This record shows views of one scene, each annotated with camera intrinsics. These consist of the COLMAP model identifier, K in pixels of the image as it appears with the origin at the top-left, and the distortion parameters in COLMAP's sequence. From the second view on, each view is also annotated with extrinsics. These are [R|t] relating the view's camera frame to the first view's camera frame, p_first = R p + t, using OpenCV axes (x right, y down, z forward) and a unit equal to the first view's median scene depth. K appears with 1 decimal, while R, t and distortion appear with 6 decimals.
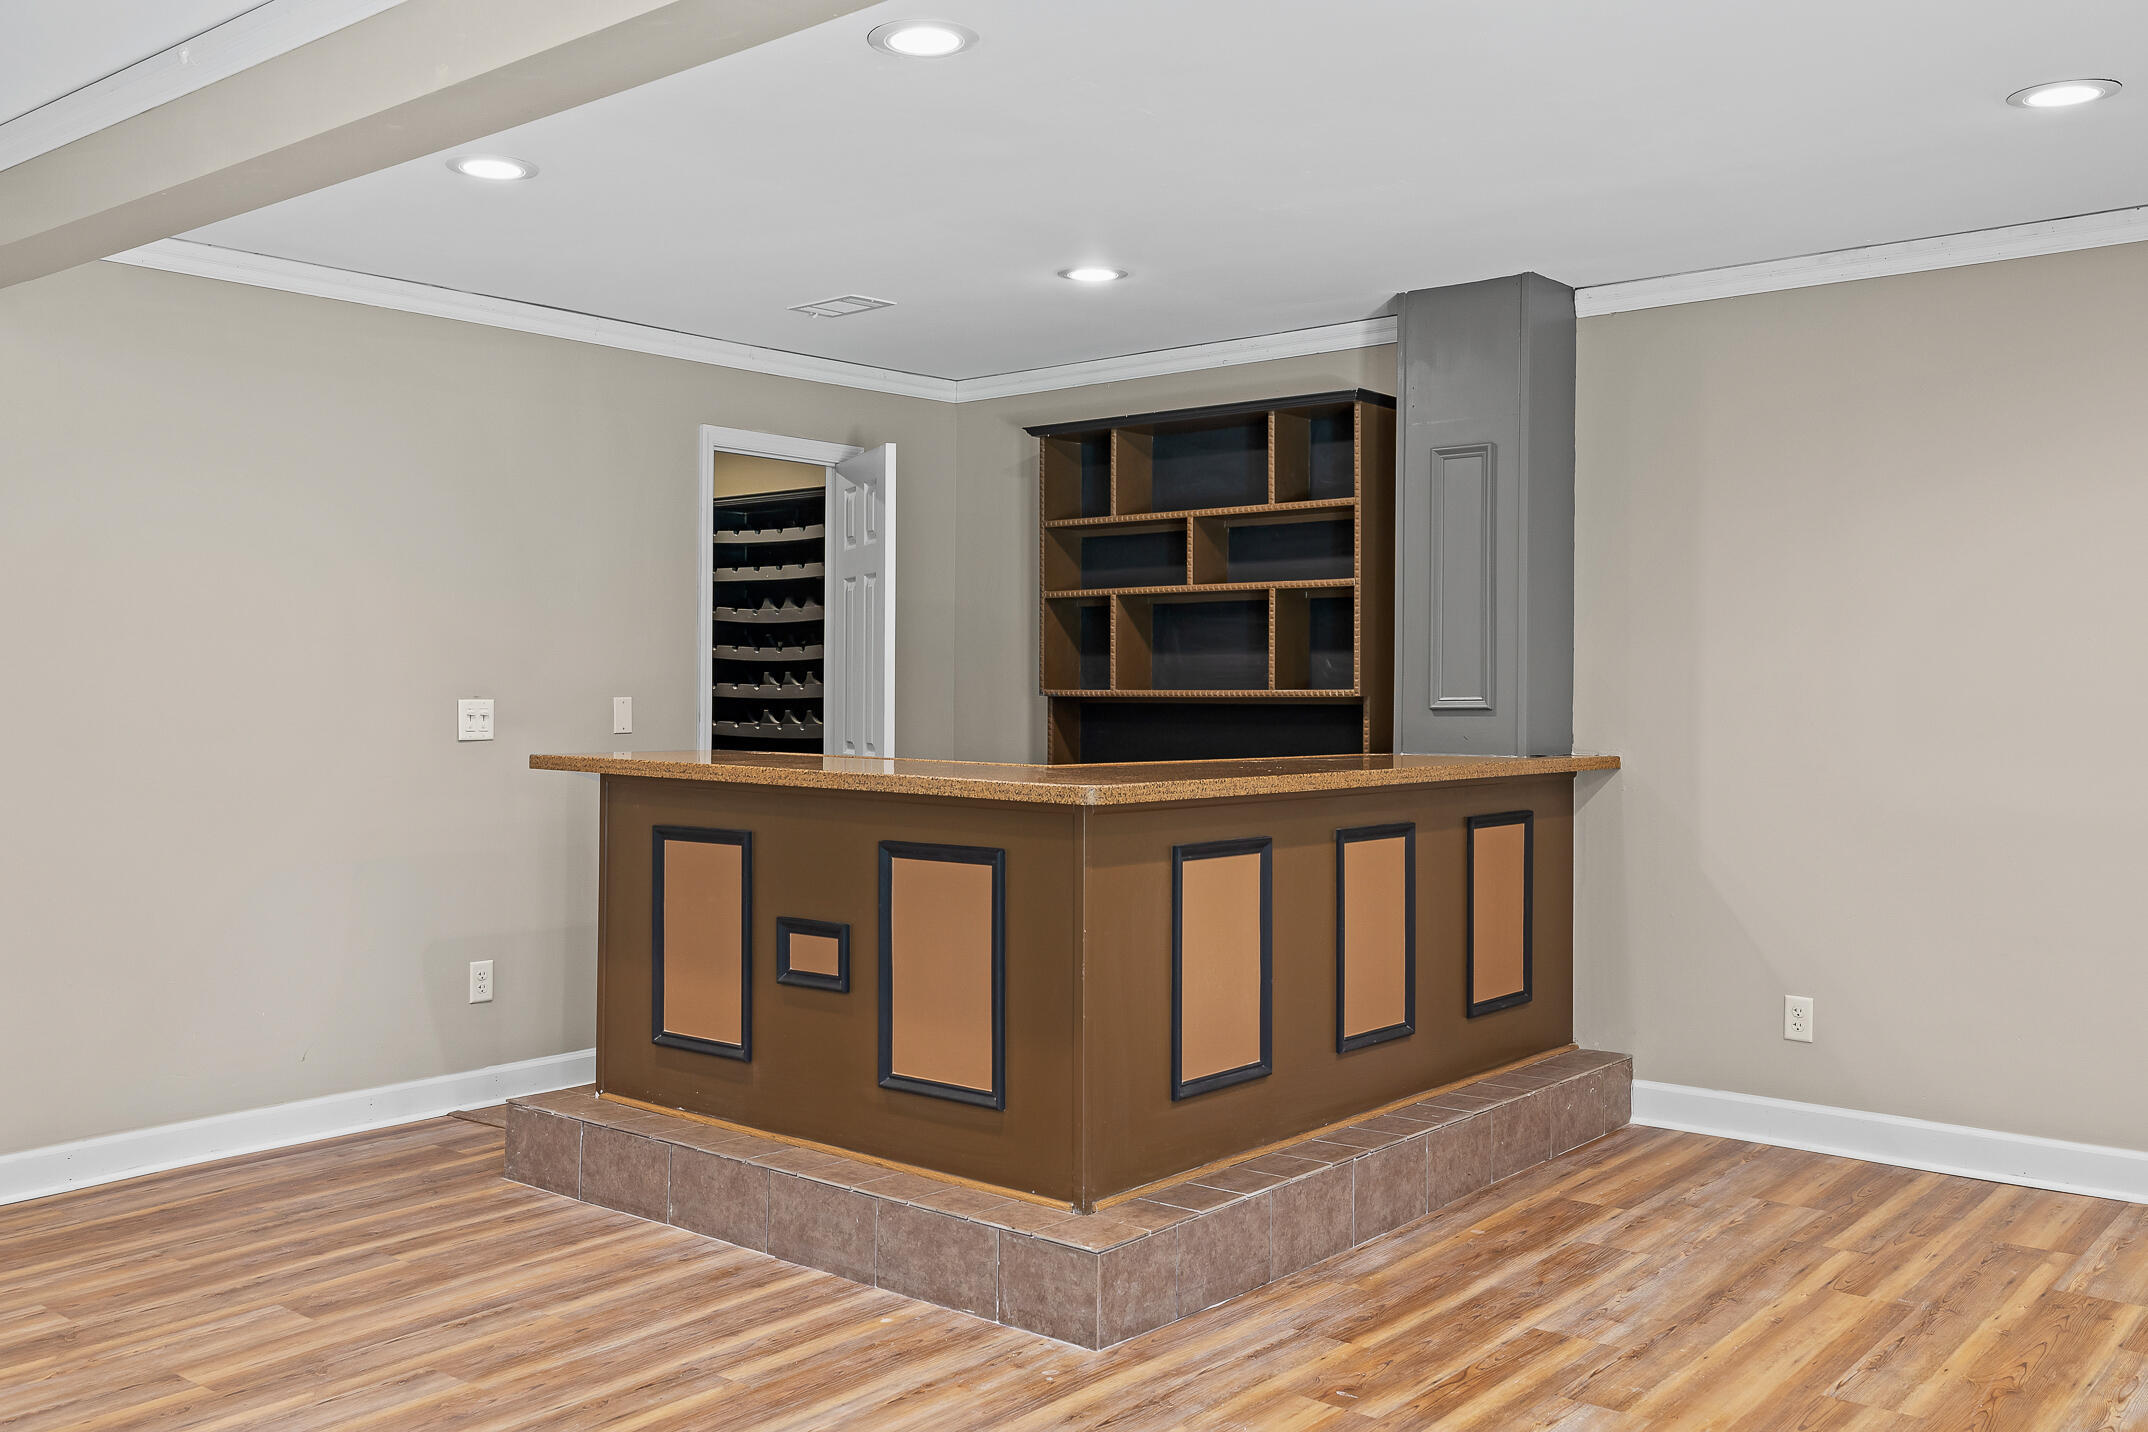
lens RADIAL K [[1849.3, 0, 1070.5], [0, 1849.3, 713.7], [0, 0, 1]] dist [-0.003191, 0.003151]
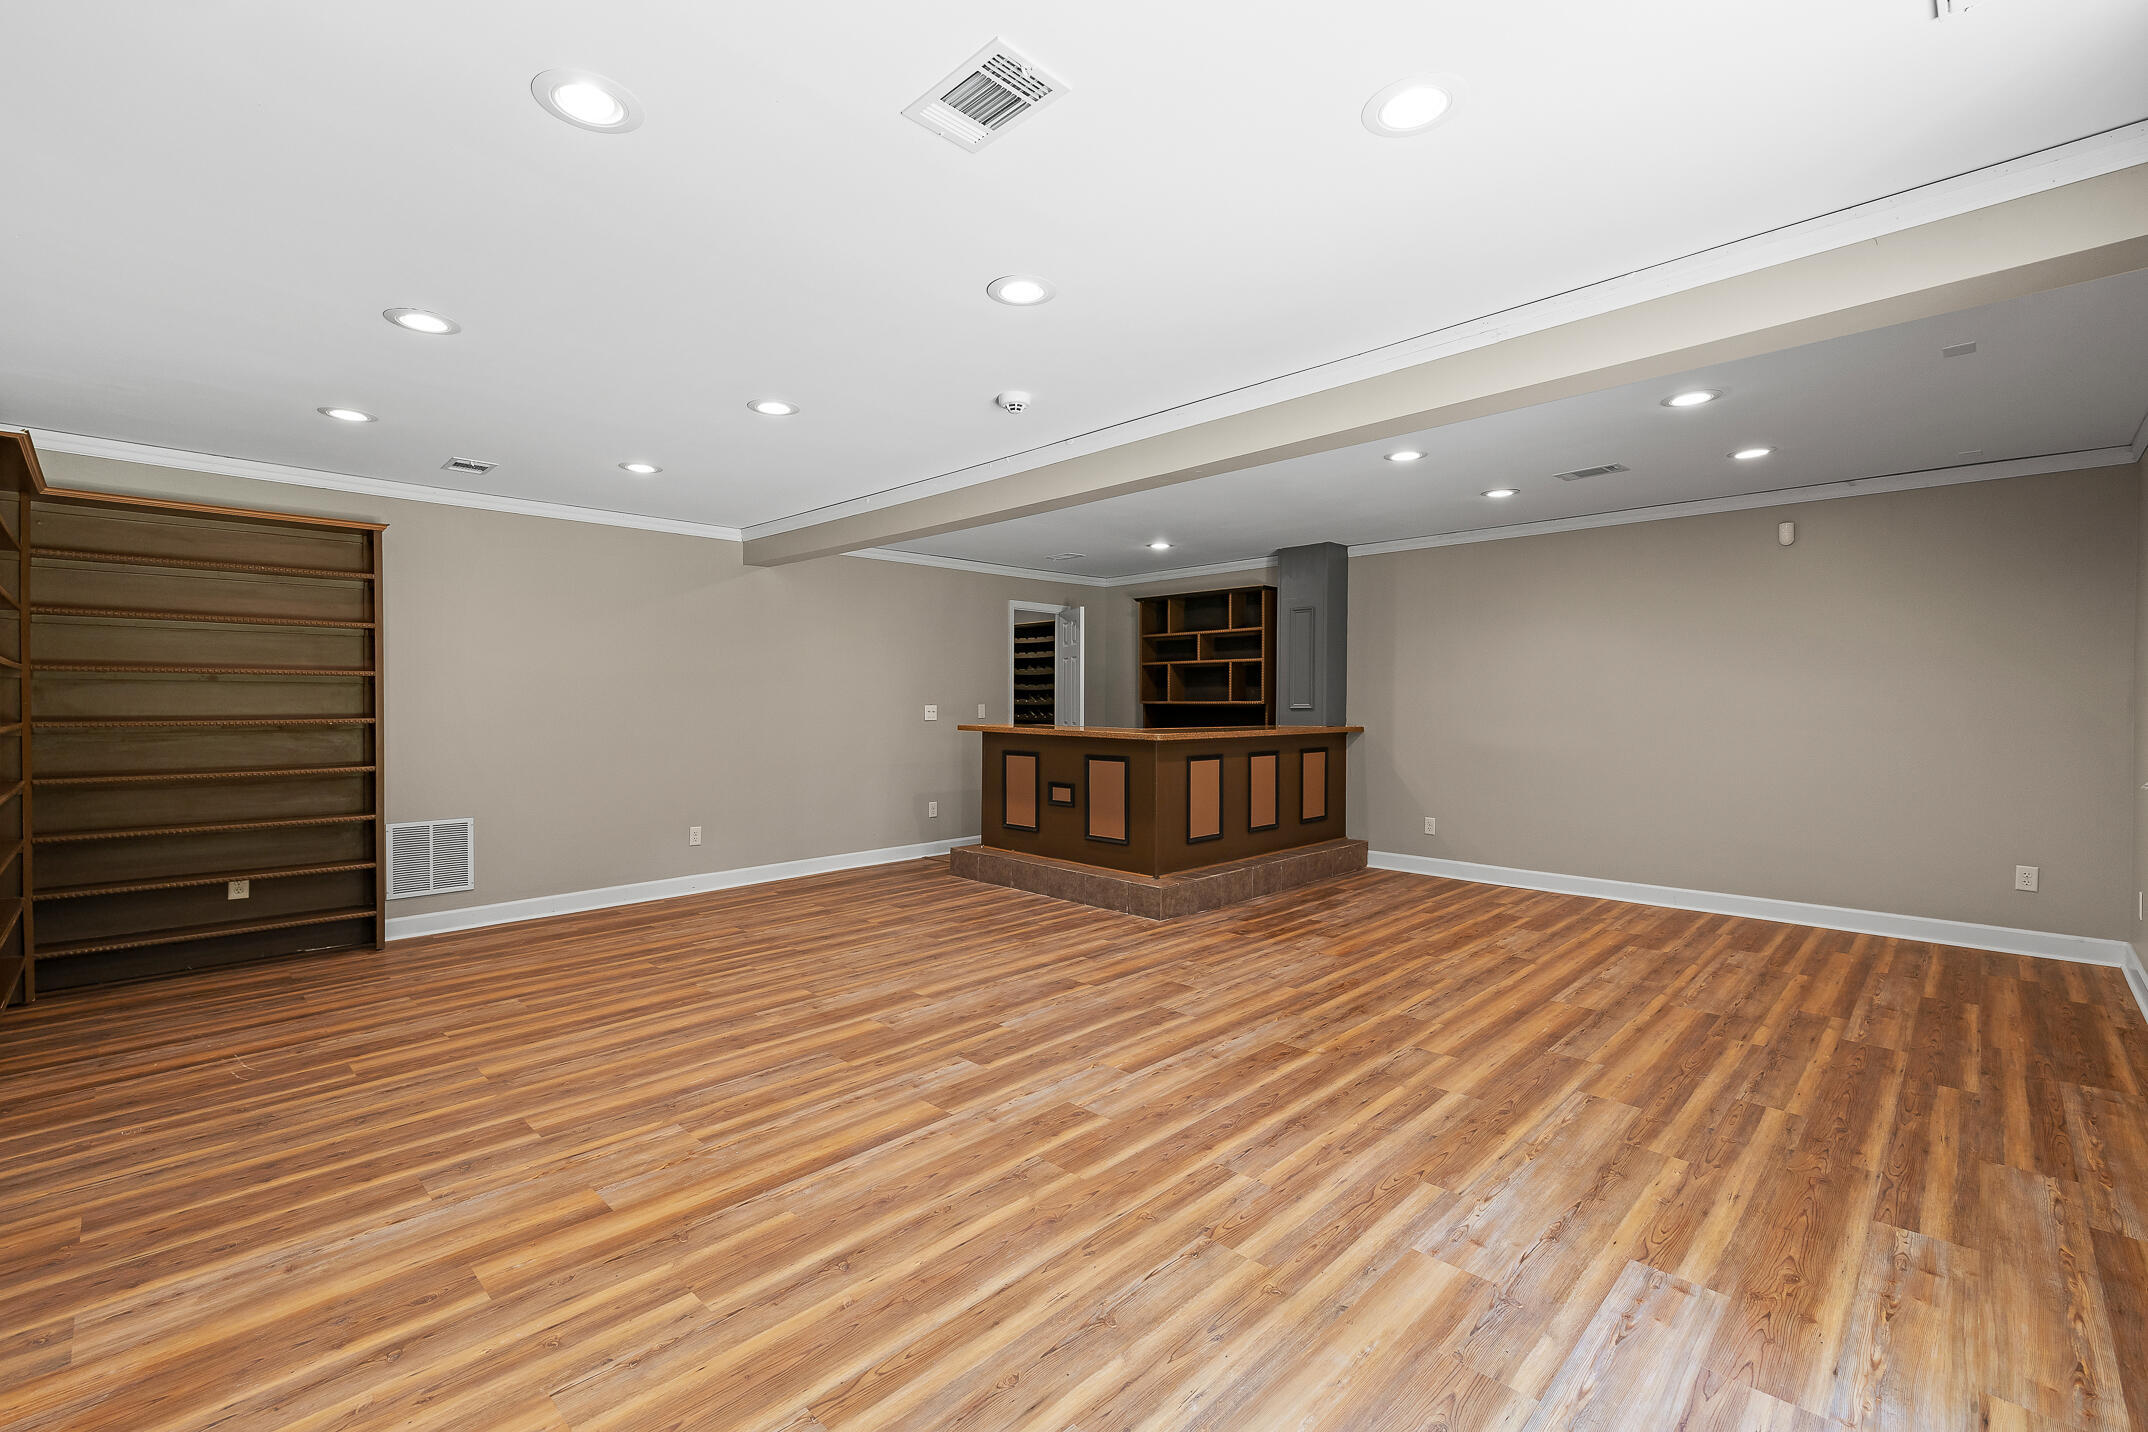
lens RADIAL K [[914.3, 0, 1062.7], [0, 914.3, 711.4], [0, 0, 1]] dist [0.000096, 0.000966]
pose [[0.995188, -0.000791, -0.097978, 0.001708], [0.000795, 1.000000, 0.000001, 0.001711], [0.097978, -0.000079, 0.995189, -0.412386]]
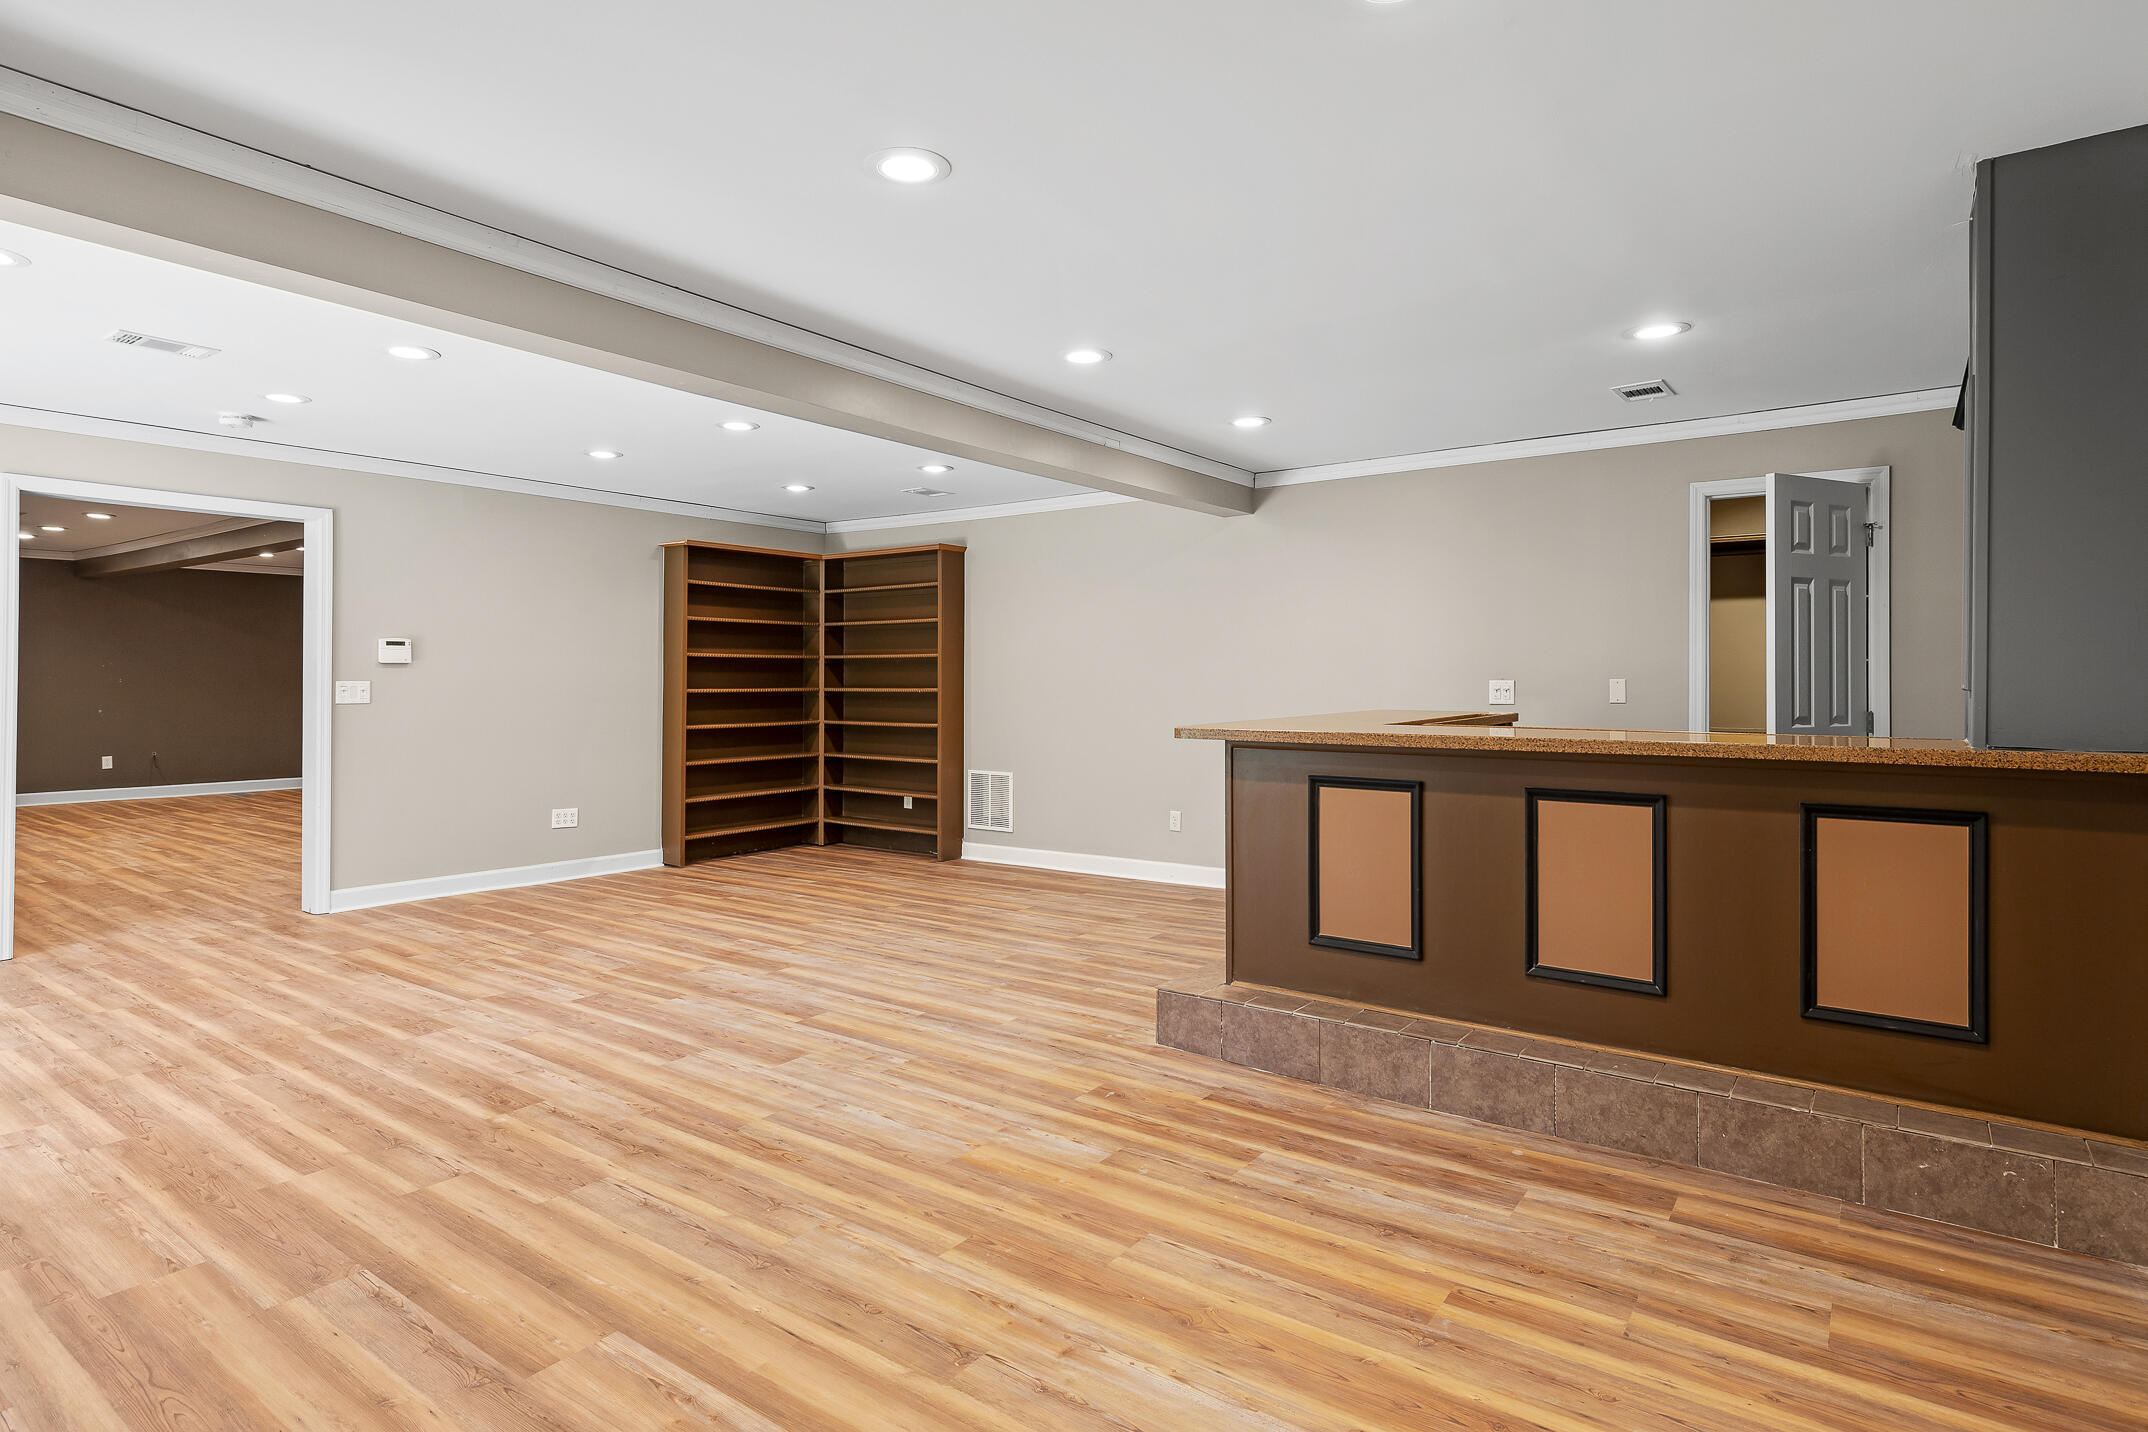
lens RADIAL K [[1107.5, 0, 1042.3], [0, 1107.5, 671.3], [0, 0, 1]] dist [0.000438, -0.000355]
pose [[0.061757, -0.008757, -0.998053, 0.884218], [-0.008761, 0.999918, -0.009315, -0.003440], [0.998053, 0.009320, 0.061675, 0.672574]]
